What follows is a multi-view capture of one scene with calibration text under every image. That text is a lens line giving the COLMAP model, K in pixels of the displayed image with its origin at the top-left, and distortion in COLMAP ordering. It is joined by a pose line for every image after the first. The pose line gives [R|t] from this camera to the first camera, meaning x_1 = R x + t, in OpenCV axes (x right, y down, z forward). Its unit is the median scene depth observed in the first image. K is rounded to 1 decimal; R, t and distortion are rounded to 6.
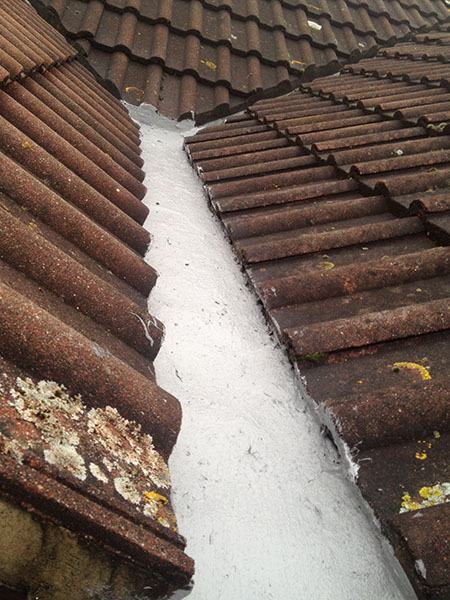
lens RADIAL K [[603.5, 0, 223.8], [0, 603.5, 298.1], [0, 0, 1]] dist [0.076354, 0.000000]
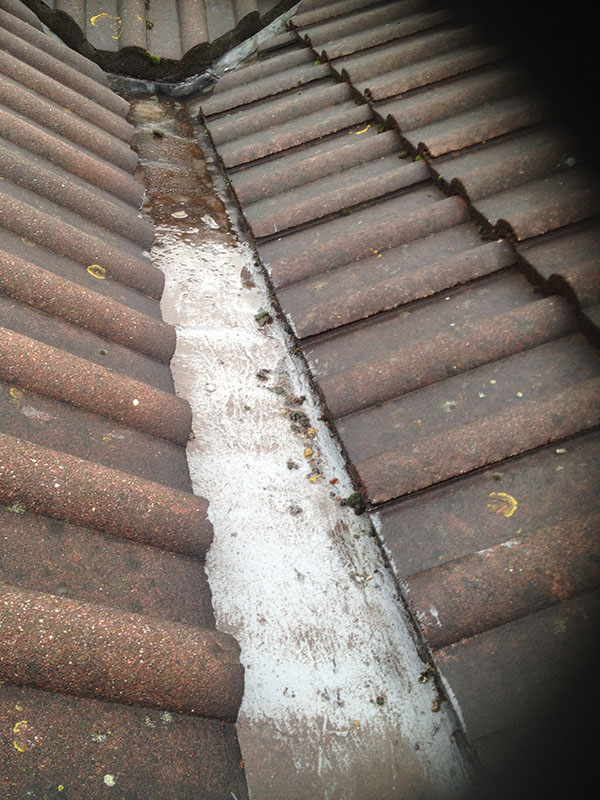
lens RADIAL K [[804.7, 0, 300.6], [0, 804.7, 400.6], [0, 0, 1]] dist [0.076354, 0.000000]
pose [[0.989951, -0.141405, 0.001484, -0.016990], [0.136330, 0.957102, 0.255675, -0.373465], [-0.037574, -0.252903, 0.966762, 0.244002]]
